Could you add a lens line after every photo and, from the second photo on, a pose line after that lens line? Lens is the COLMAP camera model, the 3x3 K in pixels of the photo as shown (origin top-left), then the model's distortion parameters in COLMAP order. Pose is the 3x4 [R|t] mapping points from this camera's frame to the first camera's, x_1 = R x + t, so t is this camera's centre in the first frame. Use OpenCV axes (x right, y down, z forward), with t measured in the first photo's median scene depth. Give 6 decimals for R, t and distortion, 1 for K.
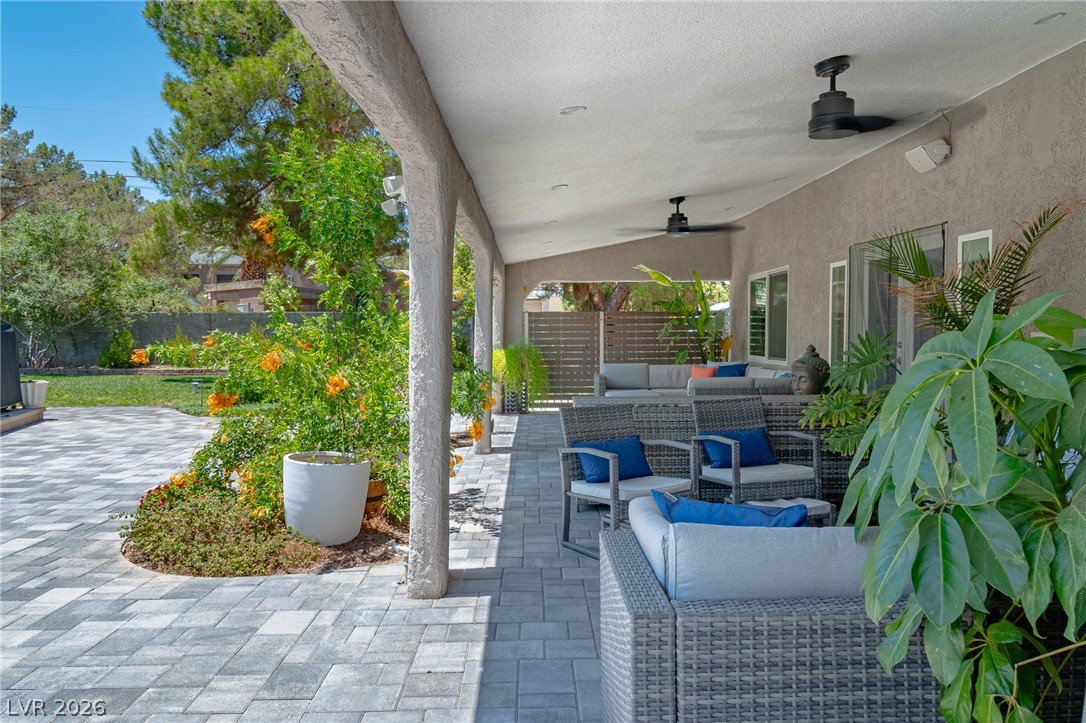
lens RADIAL K [[845.4, 0, 542.2], [0, 845.4, 362.3], [0, 0, 1]] dist [0.004572, -0.013186]
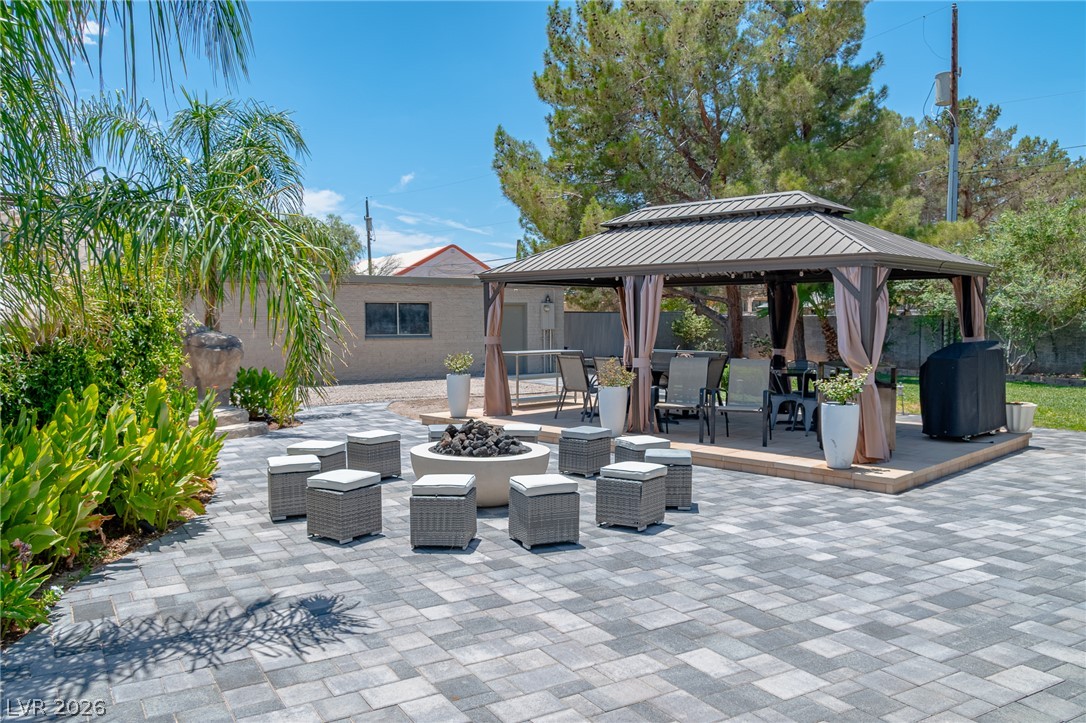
lens RADIAL K [[845.4, 0, 540.6], [0, 845.4, 362.1], [0, 0, 1]] dist [0.004572, -0.013186]
pose [[0.505346, 0.043564, -0.861816, -0.050243], [-0.036580, 0.998909, 0.029044, -0.015782], [0.862141, 0.016848, 0.506388, 0.061476]]
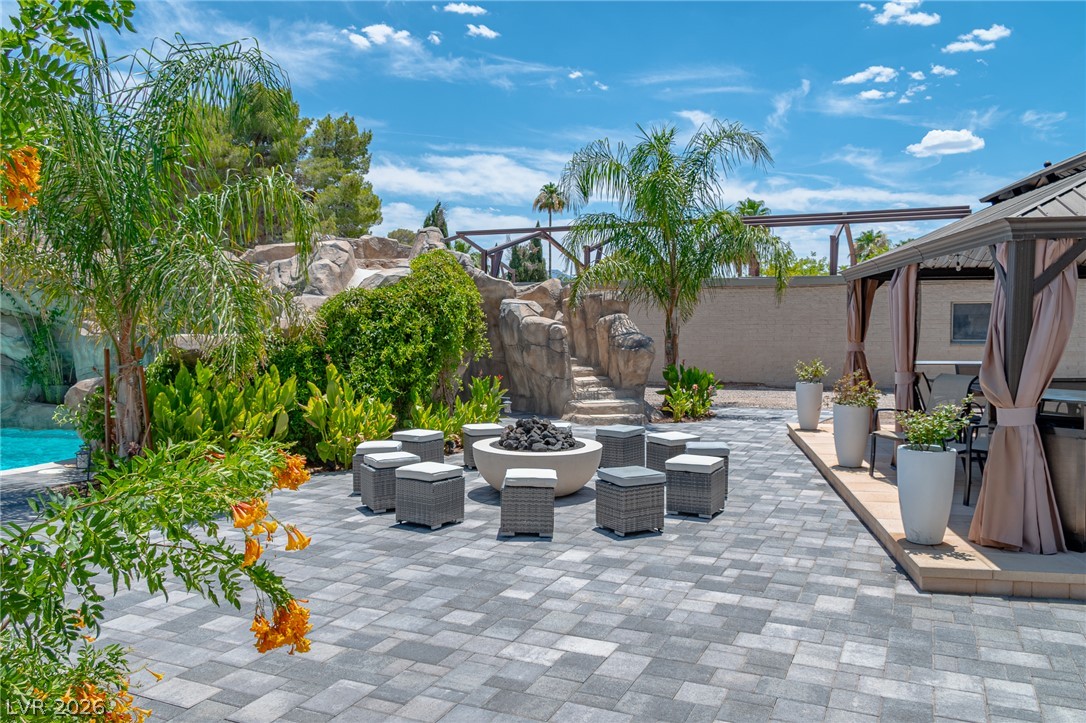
lens RADIAL K [[845.4, 0, 541.5], [0, 845.4, 362.1], [0, 0, 1]] dist [0.004572, -0.013186]
pose [[-0.428396, 0.042618, -0.902585, -0.026738], [-0.037476, 0.997190, 0.064872, -0.029416], [0.902813, 0.061617, -0.425595, 0.370625]]
